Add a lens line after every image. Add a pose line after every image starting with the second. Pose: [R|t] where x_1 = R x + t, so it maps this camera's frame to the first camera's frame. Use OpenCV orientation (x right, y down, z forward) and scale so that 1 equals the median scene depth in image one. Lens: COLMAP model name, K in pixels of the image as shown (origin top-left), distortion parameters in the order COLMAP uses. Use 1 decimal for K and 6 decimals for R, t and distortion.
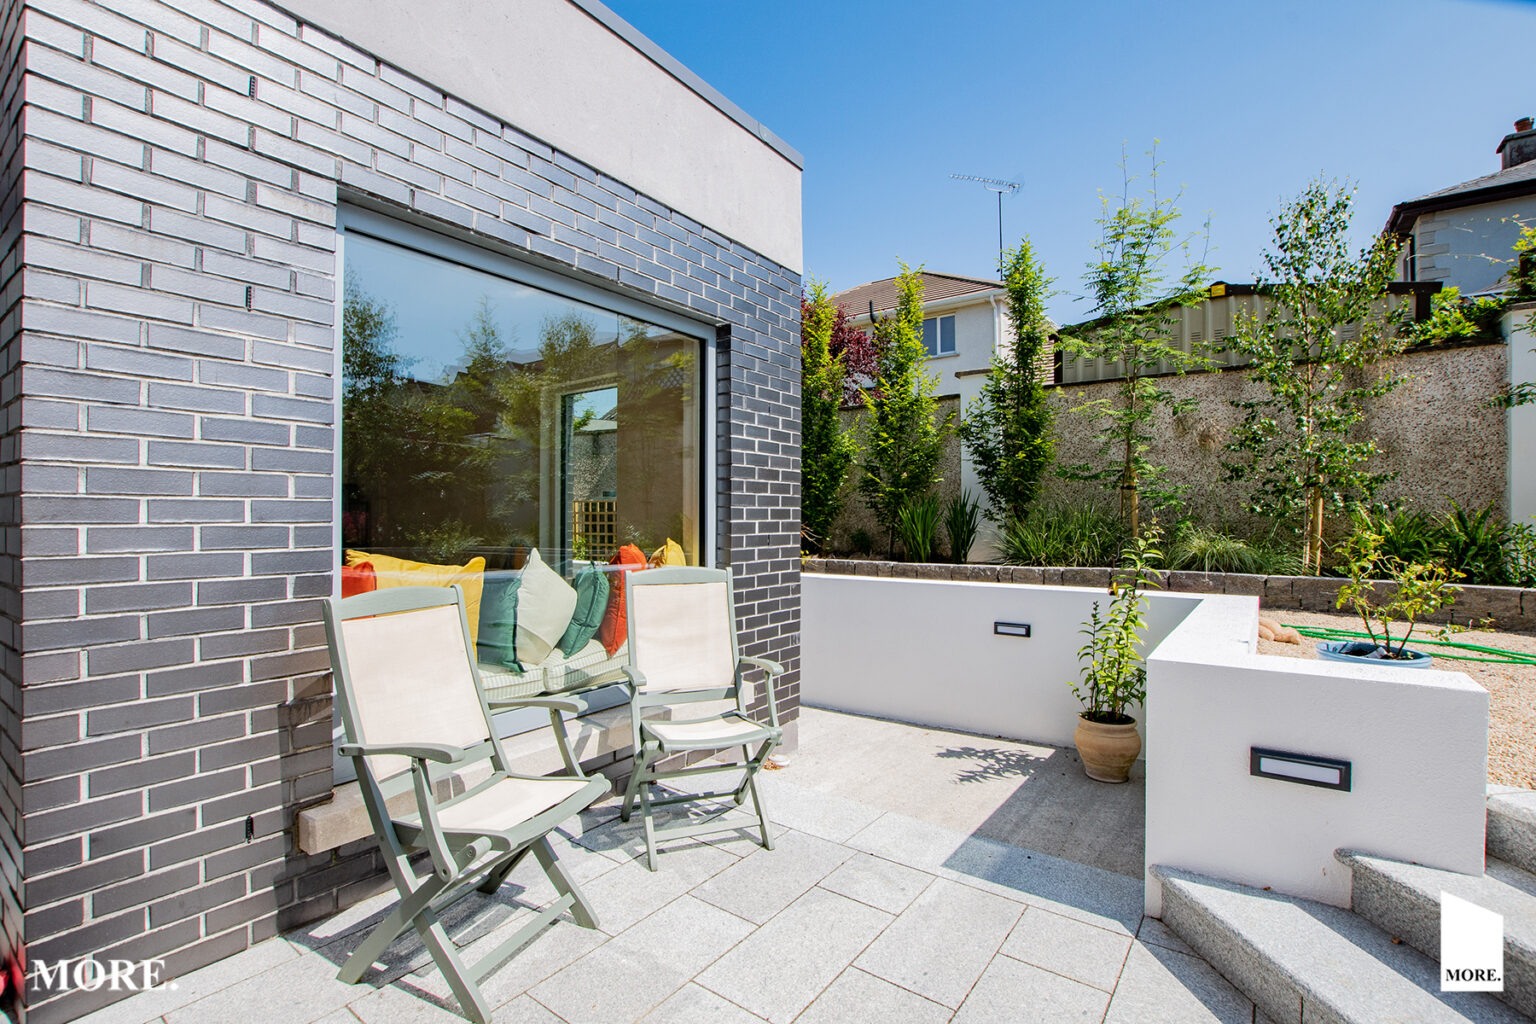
lens RADIAL K [[696.8, 0, 765.1], [0, 696.8, 517.0], [0, 0, 1]] dist [-0.018262, -0.000692]
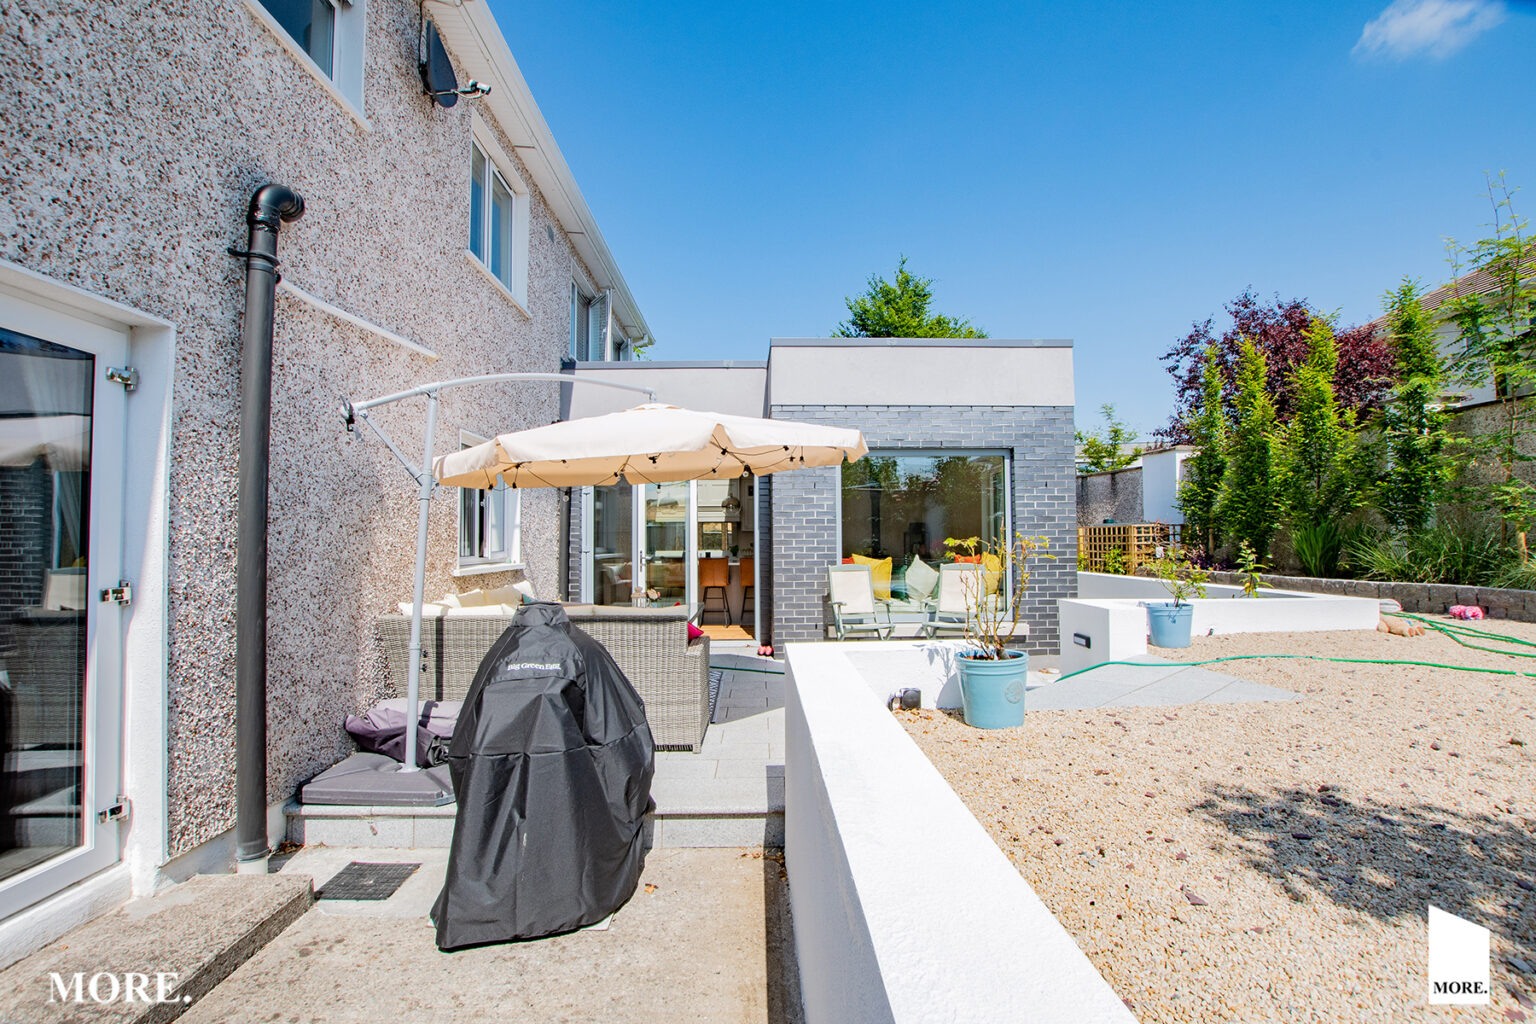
lens RADIAL K [[696.8, 0, 769.1], [0, 696.8, 516.5], [0, 0, 1]] dist [-0.018262, -0.000692]
pose [[0.608213, -0.033959, -0.793047, 1.515776], [0.010970, 0.999349, -0.034380, -0.015150], [0.793698, 0.012210, 0.608189, -1.087027]]
